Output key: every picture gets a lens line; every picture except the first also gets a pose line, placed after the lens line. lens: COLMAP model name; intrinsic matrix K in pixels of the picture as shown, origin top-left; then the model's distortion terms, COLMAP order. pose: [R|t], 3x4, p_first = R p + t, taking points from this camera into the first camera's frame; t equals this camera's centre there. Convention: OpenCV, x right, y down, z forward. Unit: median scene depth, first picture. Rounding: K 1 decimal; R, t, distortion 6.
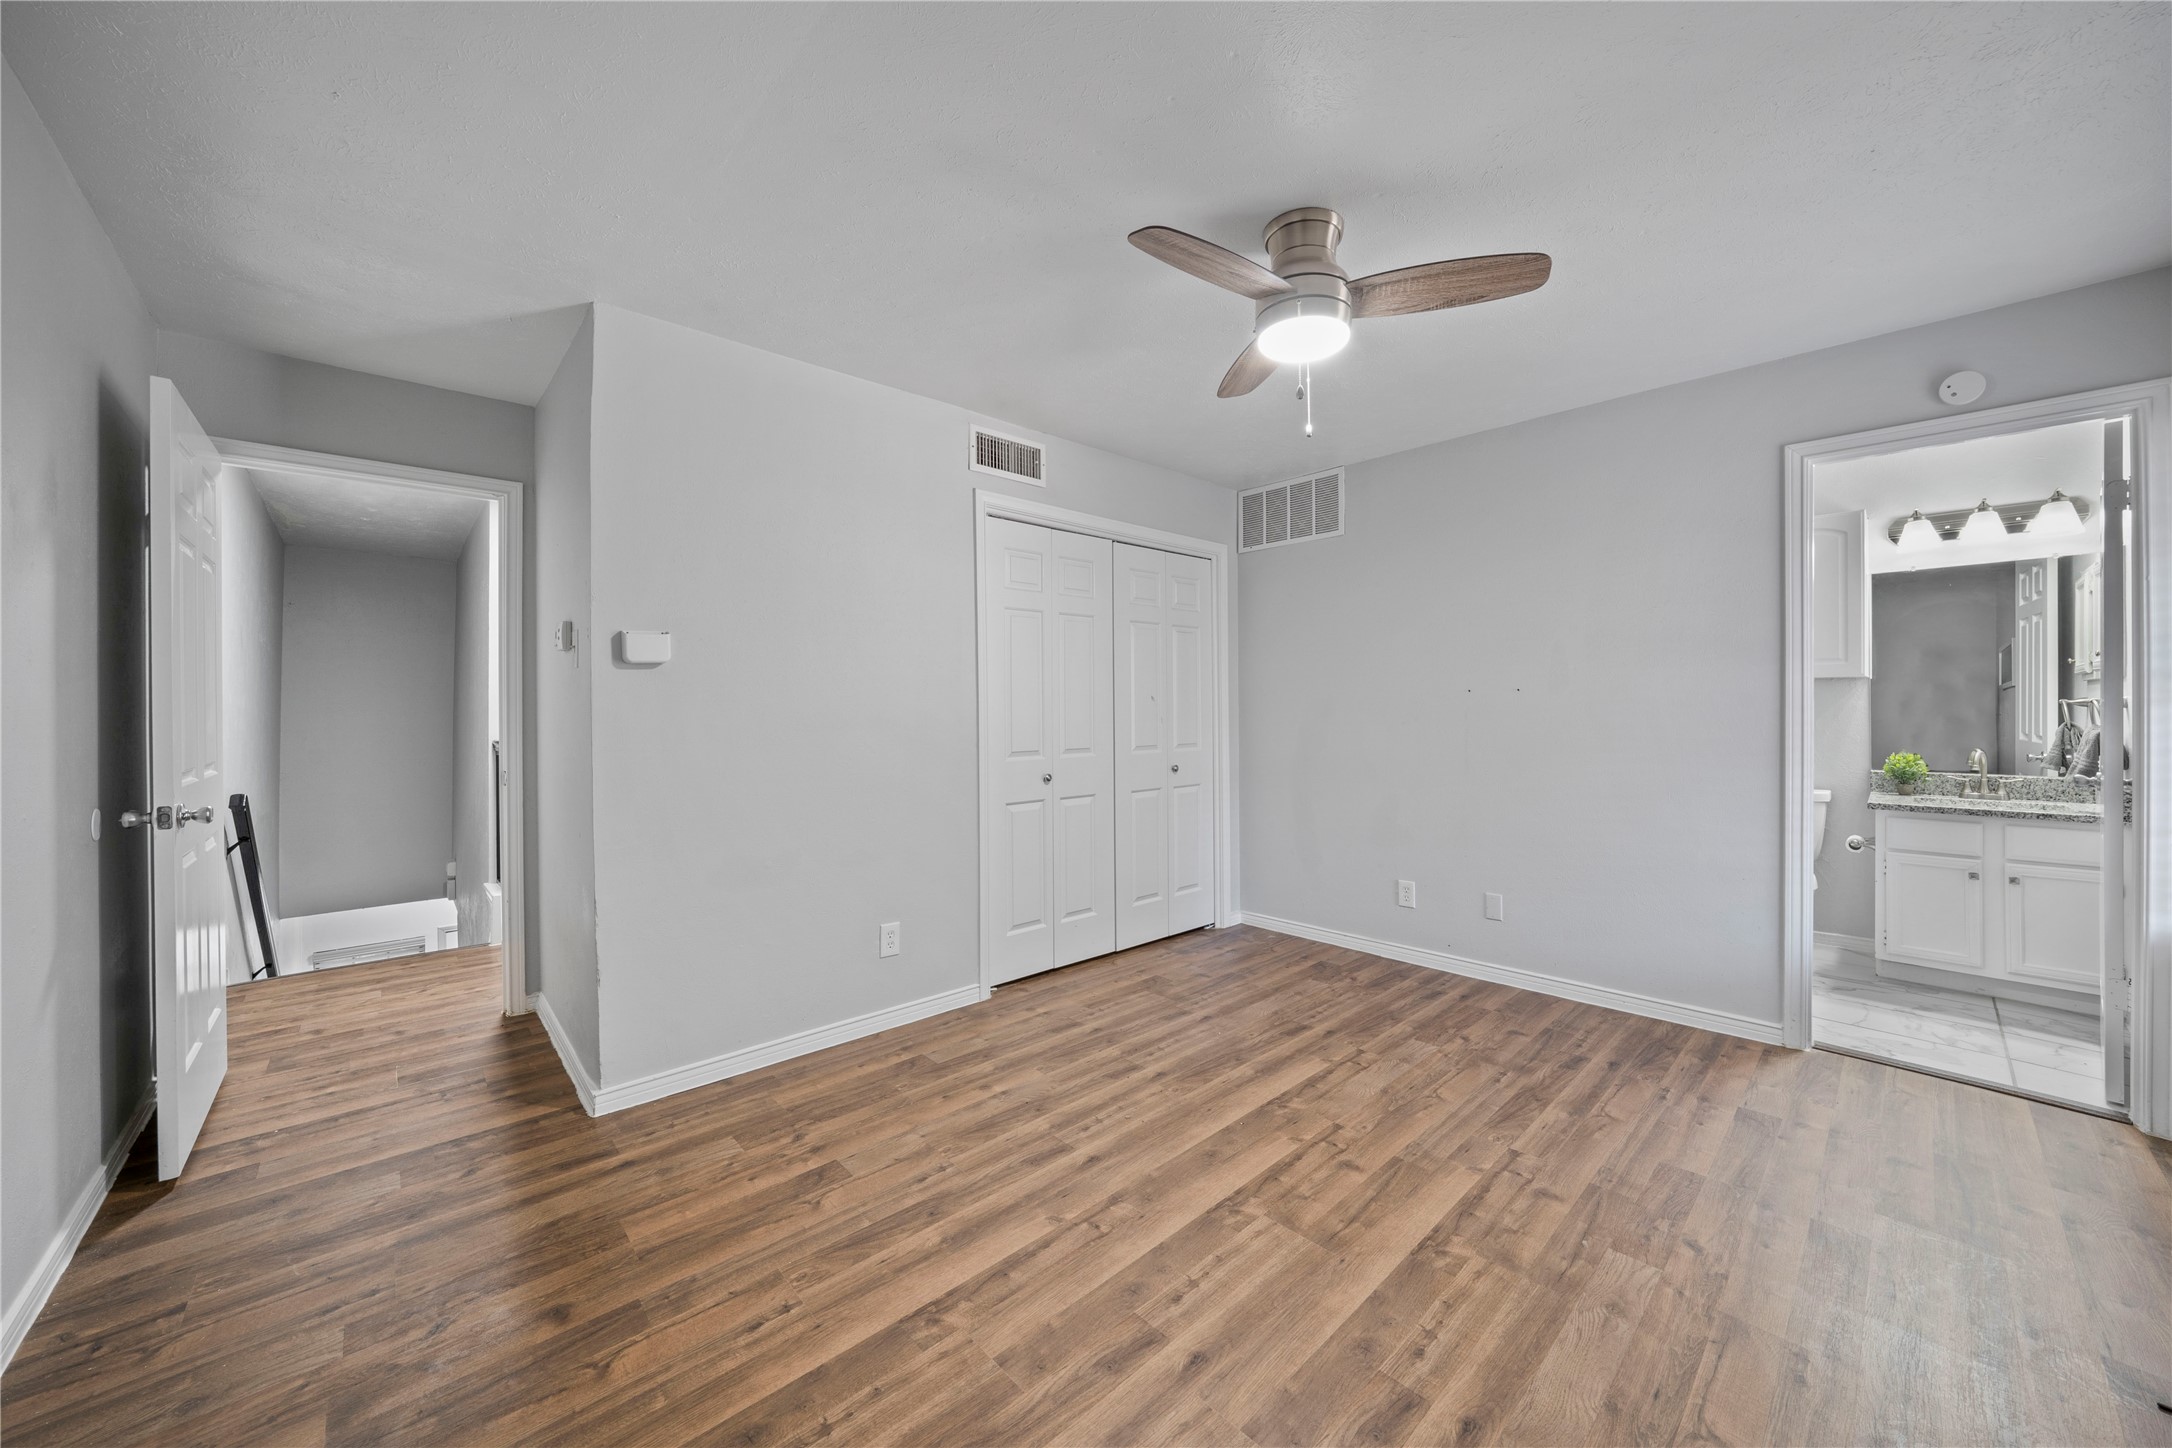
lens RADIAL K [[766.3, 0, 1086.5], [0, 766.3, 702.5], [0, 0, 1]] dist [-0.024093, 0.003653]
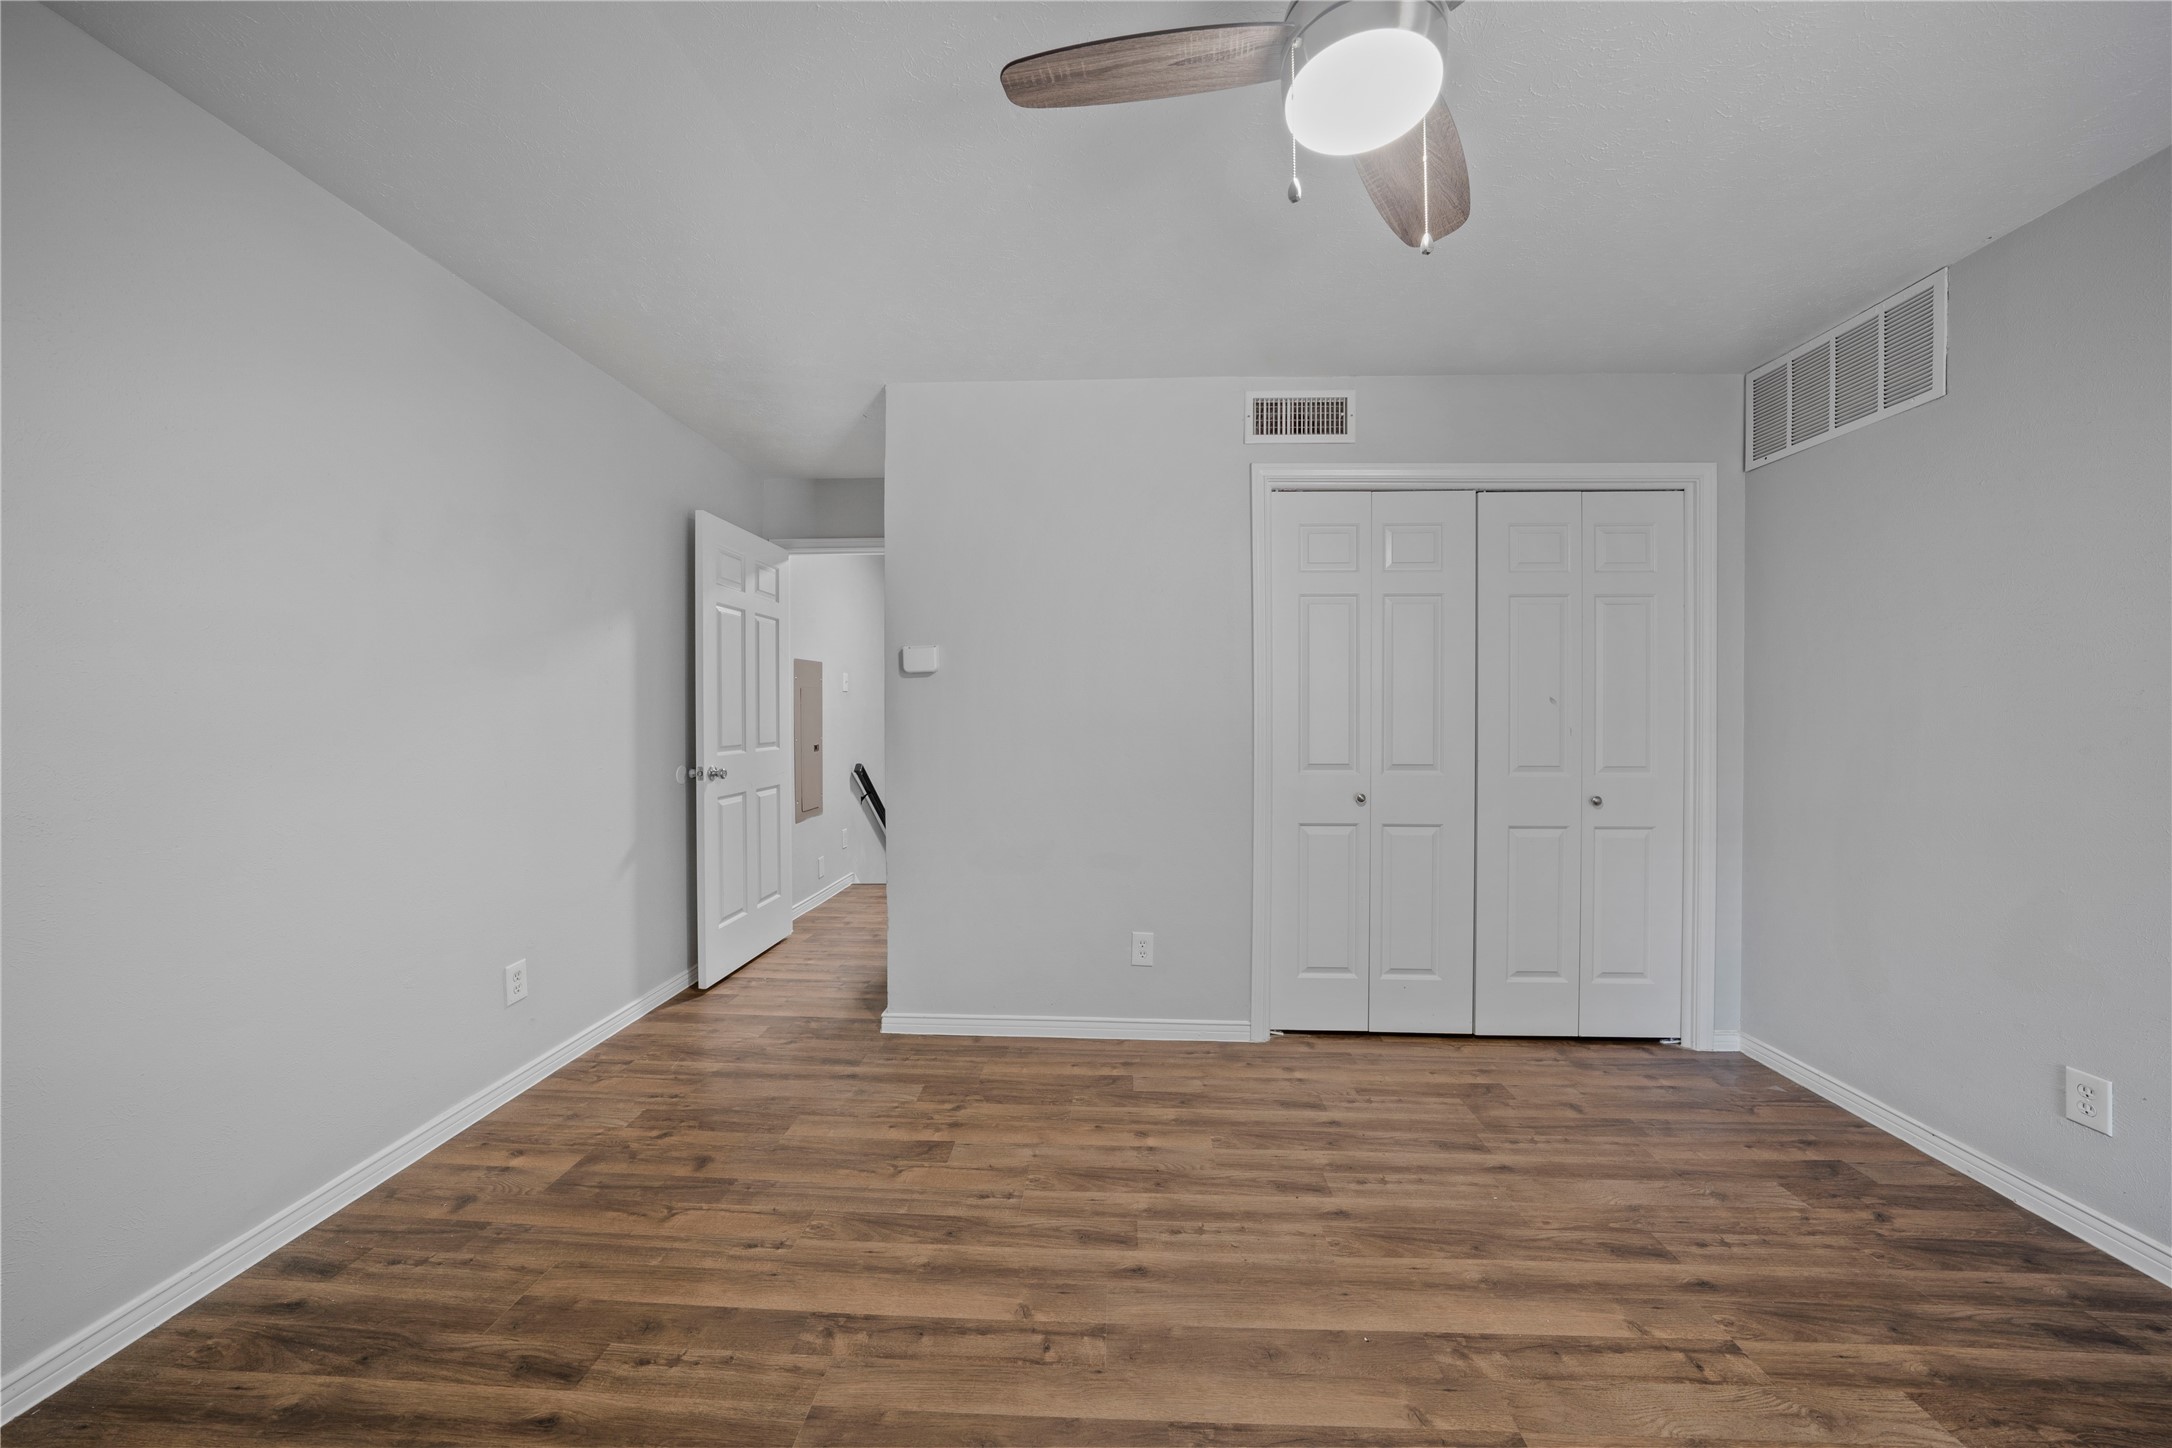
lens RADIAL K [[735.7, 0, 1089.2], [0, 735.7, 716.6], [0, 0, 1]] dist [-0.028328, 0.005787]
pose [[0.714675, 0.011923, -0.699355, 0.364080], [-0.001458, 0.999878, 0.015557, -0.000499], [0.699455, -0.010098, 0.714605, 0.301951]]
